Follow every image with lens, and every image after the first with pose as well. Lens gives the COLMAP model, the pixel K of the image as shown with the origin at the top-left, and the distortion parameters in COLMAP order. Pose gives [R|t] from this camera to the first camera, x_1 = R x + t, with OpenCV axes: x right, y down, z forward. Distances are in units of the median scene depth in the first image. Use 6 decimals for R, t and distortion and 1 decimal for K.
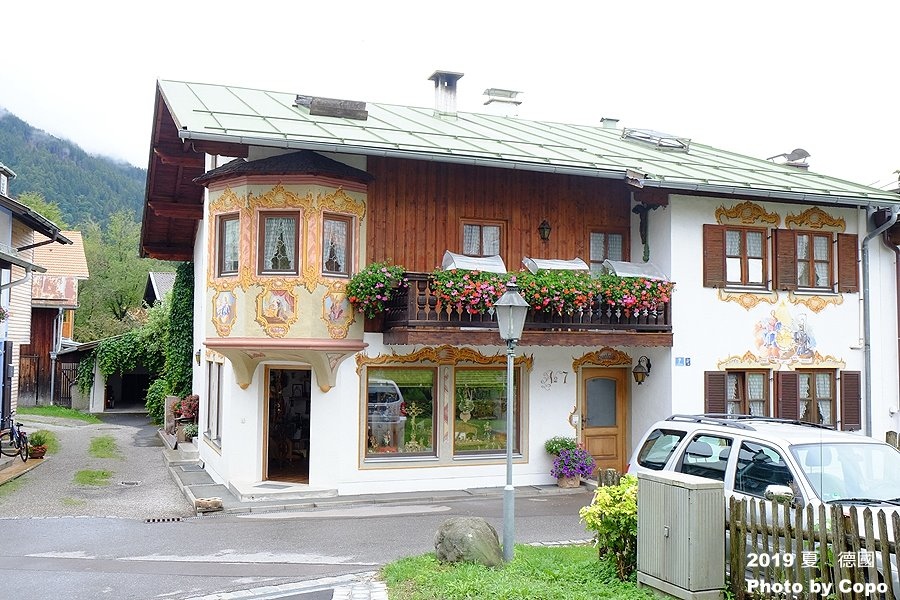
lens RADIAL K [[920.8, 0, 448.6], [0, 920.8, 275.8], [0, 0, 1]] dist [-0.064635, 0.000000]
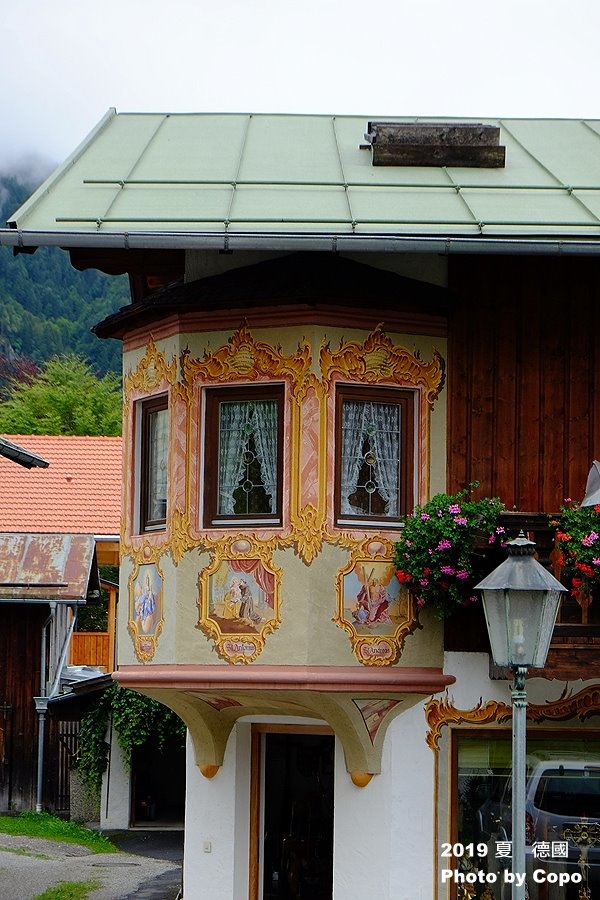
lens RADIAL K [[2159.8, 0, 300.1], [0, 2159.8, 450.1], [0, 0, 1]] dist [0.107377, 0.000000]
pose [[0.933664, -0.036563, -0.356278, 0.221197], [0.025333, 0.999026, -0.036137, 0.000786], [0.357252, 0.024715, 0.933681, 0.003387]]
